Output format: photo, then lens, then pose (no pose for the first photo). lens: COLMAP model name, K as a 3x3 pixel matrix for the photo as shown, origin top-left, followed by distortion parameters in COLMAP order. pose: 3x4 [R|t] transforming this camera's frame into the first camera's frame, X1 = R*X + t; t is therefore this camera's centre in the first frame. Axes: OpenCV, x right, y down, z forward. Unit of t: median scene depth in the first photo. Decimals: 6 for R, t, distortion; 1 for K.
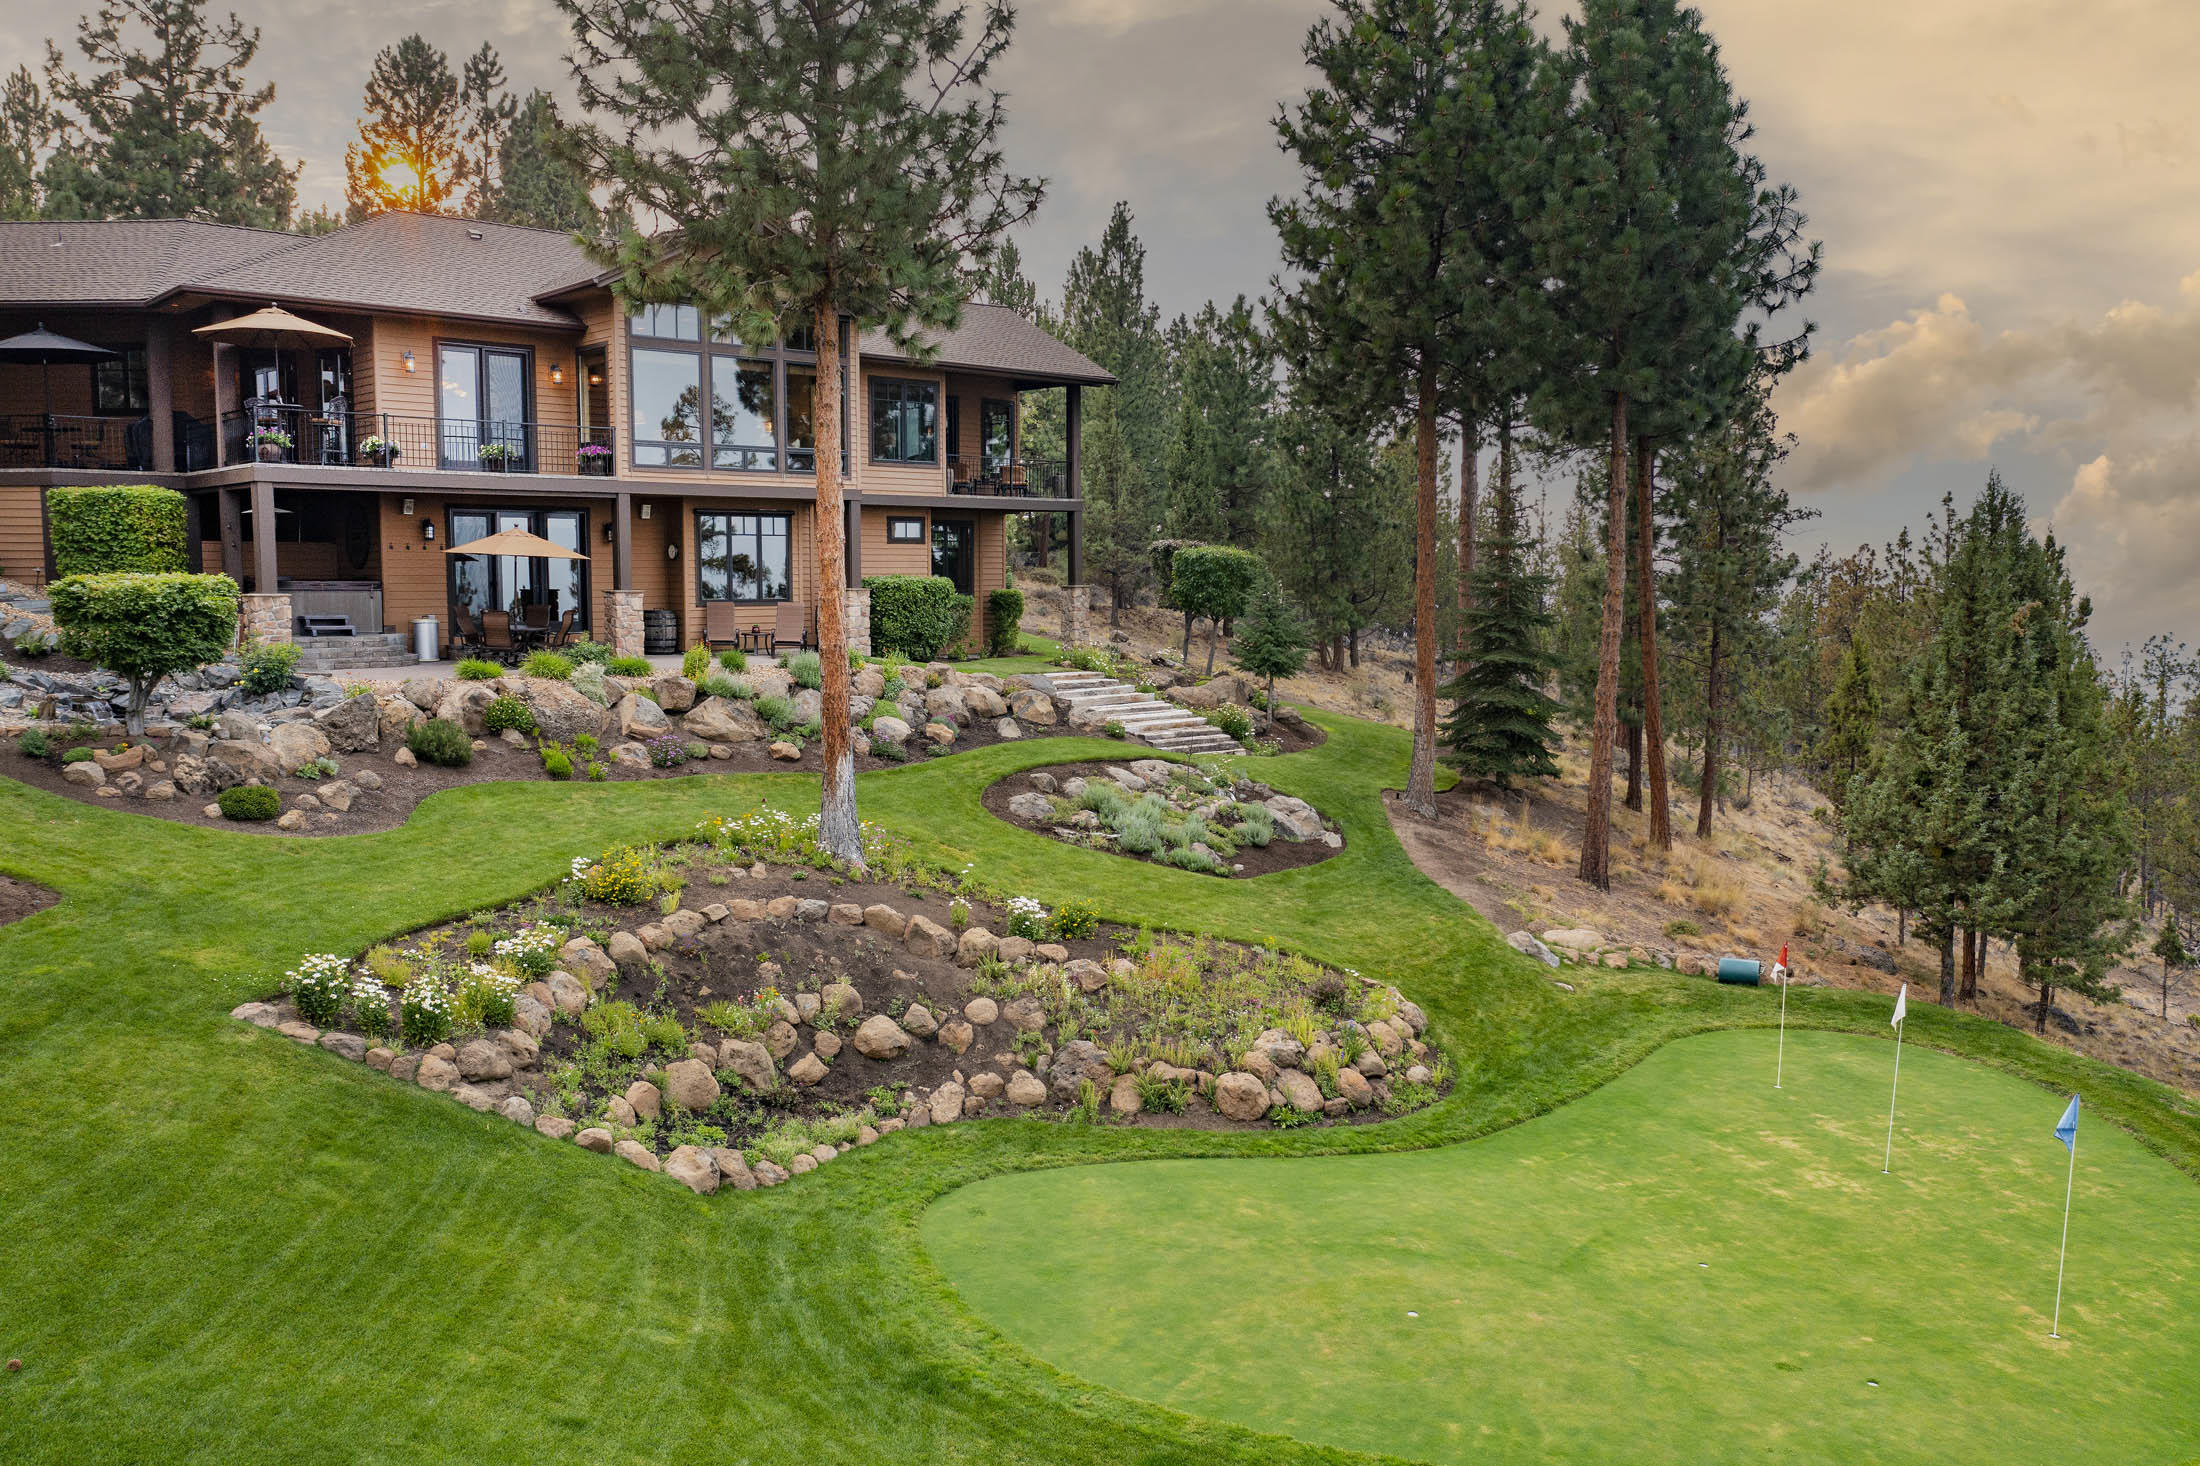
lens RADIAL K [[1728.7, 0, 1105.2], [0, 1728.7, 735.0], [0, 0, 1]] dist [-0.016686, 0.016742]
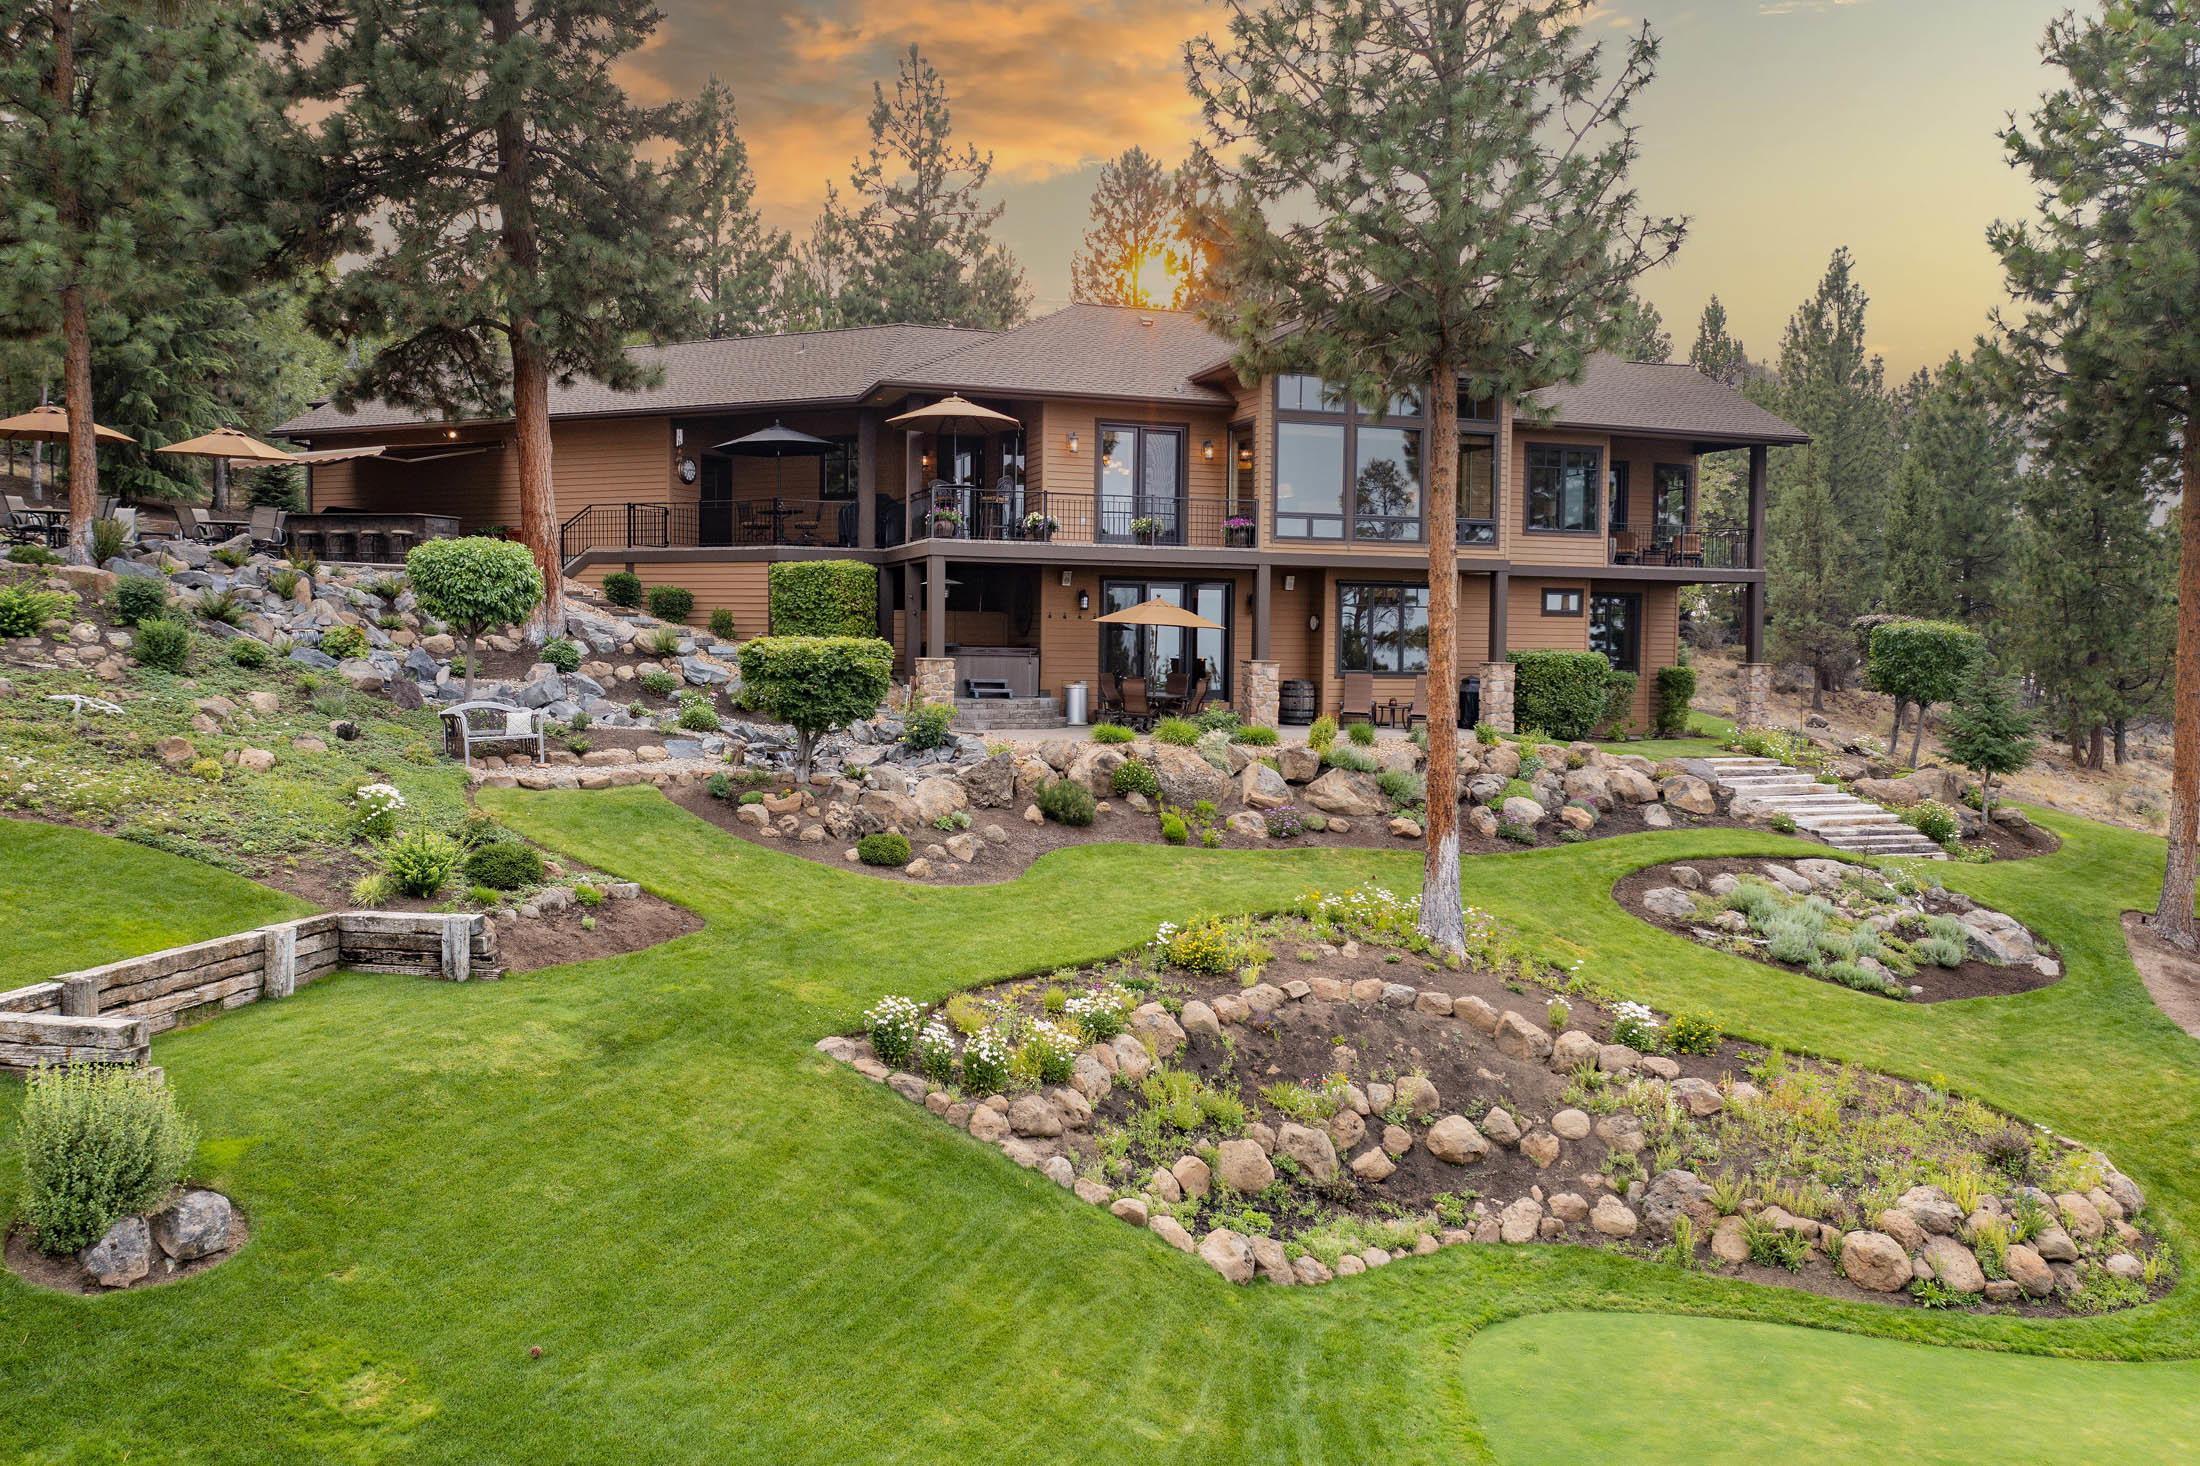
lens RADIAL K [[1728.7, 0, 1098.8], [0, 1728.7, 736.7], [0, 0, 1]] dist [-0.016686, 0.016742]
pose [[0.917500, 0.031044, -0.396523, 0.039784], [-0.048138, 0.998288, -0.033228, -0.001197], [0.394813, 0.049575, 0.917423, 0.042004]]
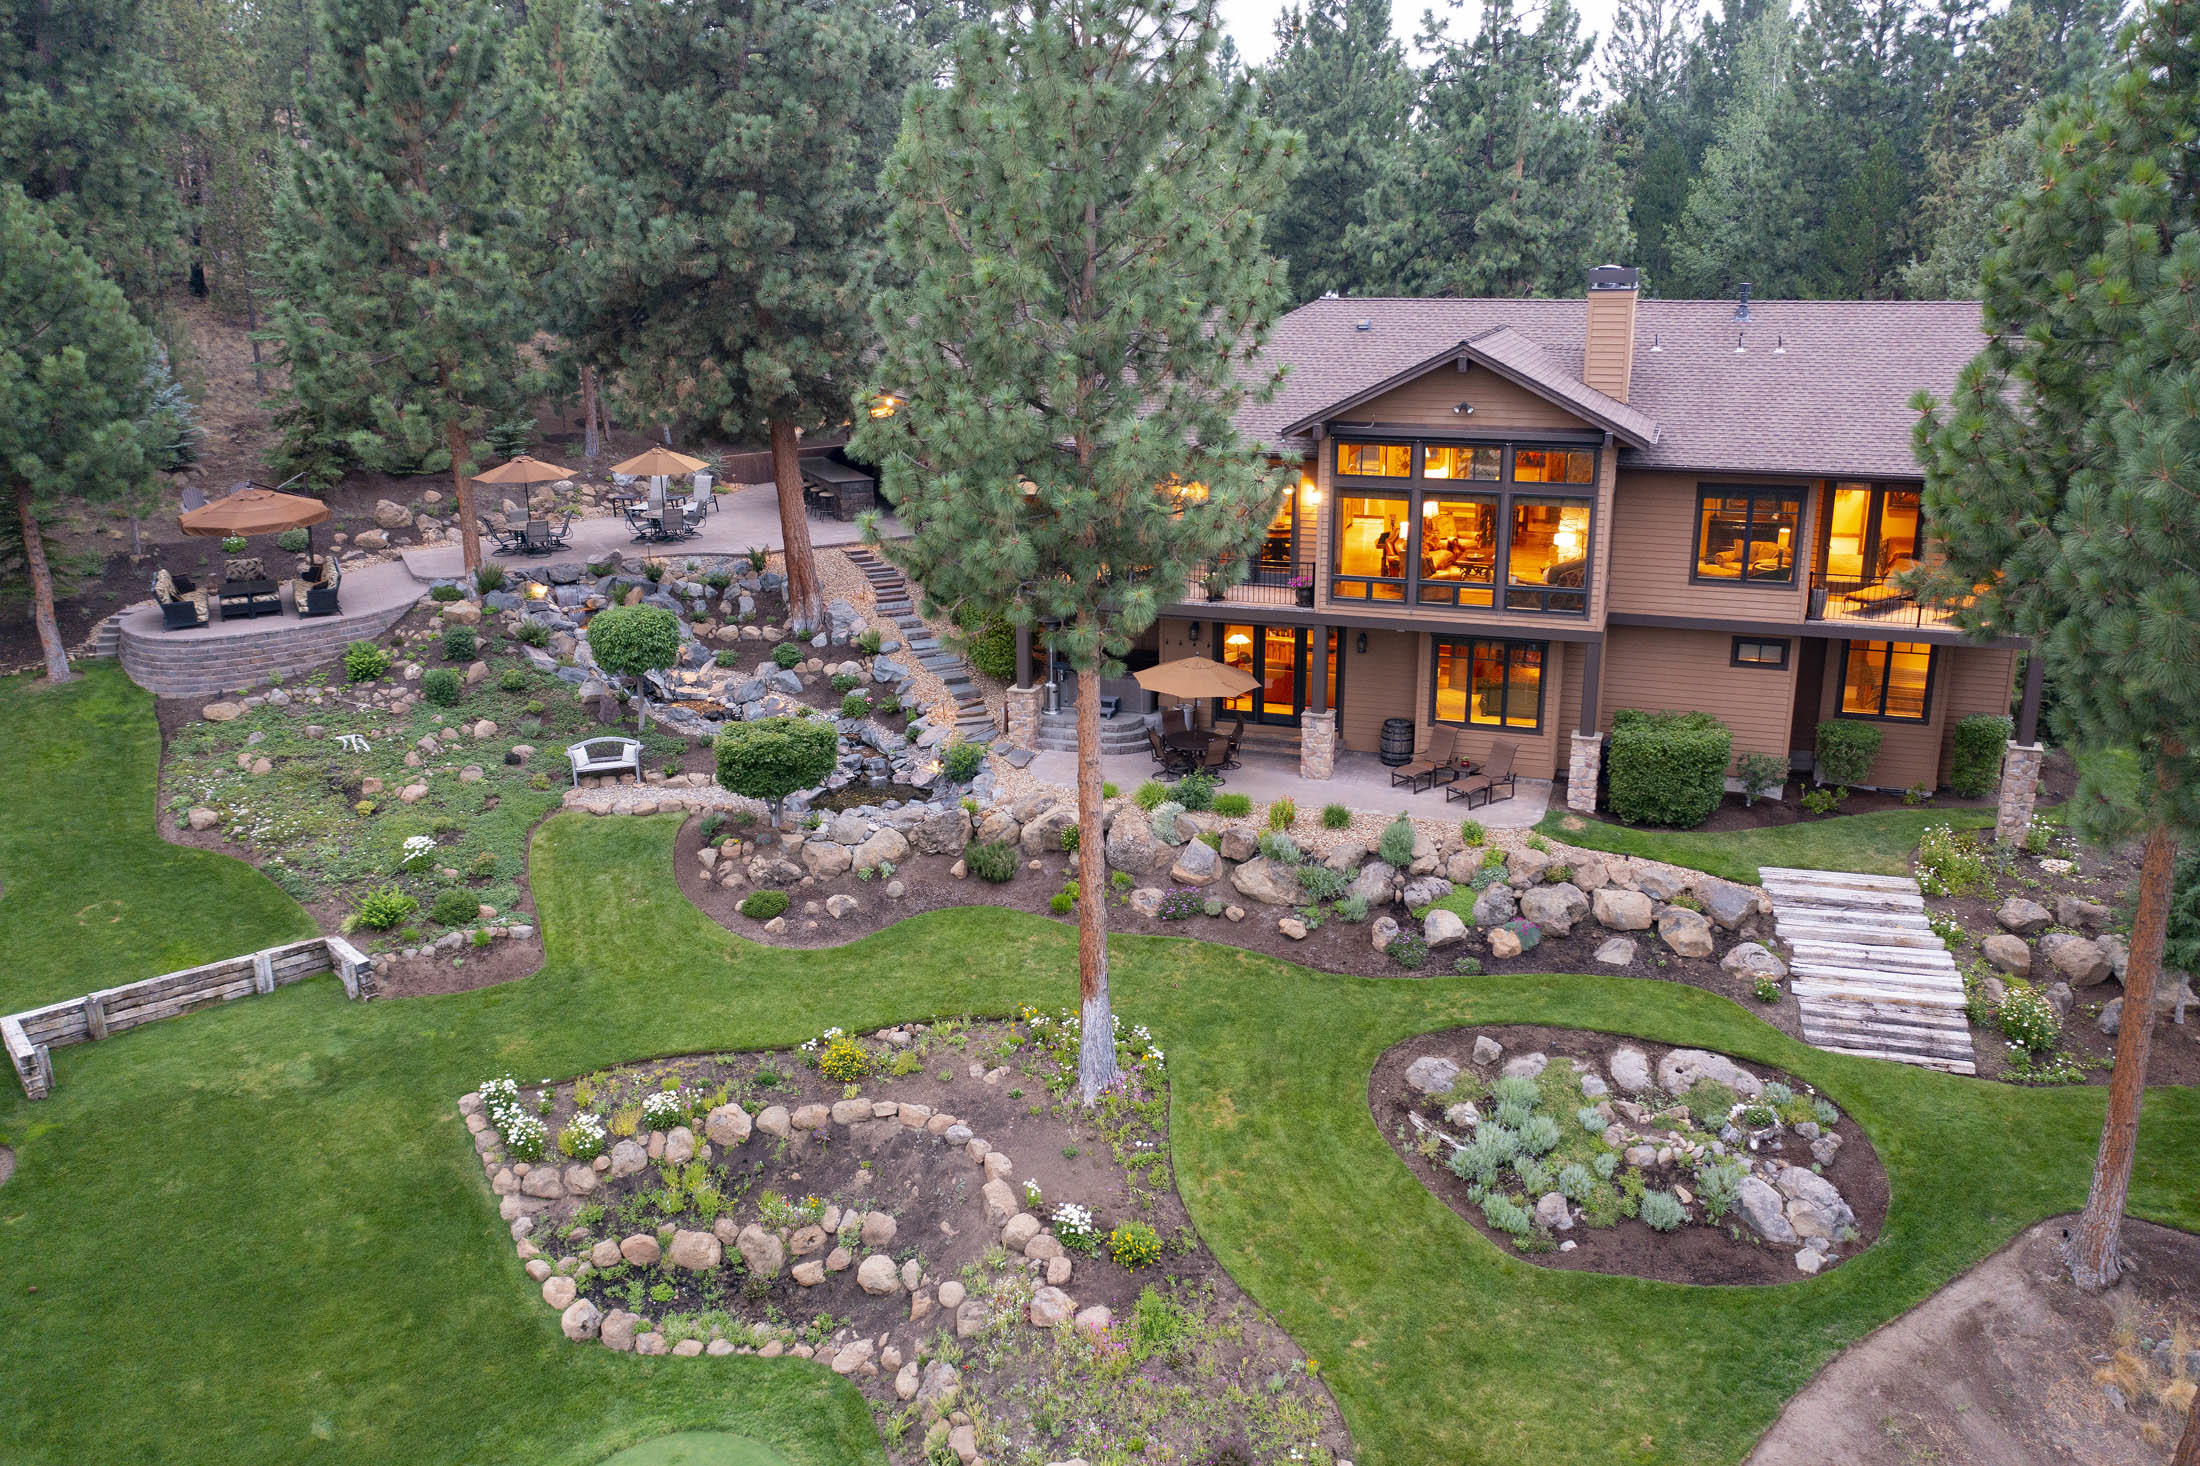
lens RADIAL K [[1728.7, 0, 1105.0], [0, 1728.7, 732.7], [0, 0, 1]] dist [-0.016686, 0.016742]
pose [[0.476291, 0.241209, -0.845556, 0.615062], [-0.076963, 0.969383, 0.233180, -0.340551], [0.875913, -0.045985, 0.480273, 0.414941]]
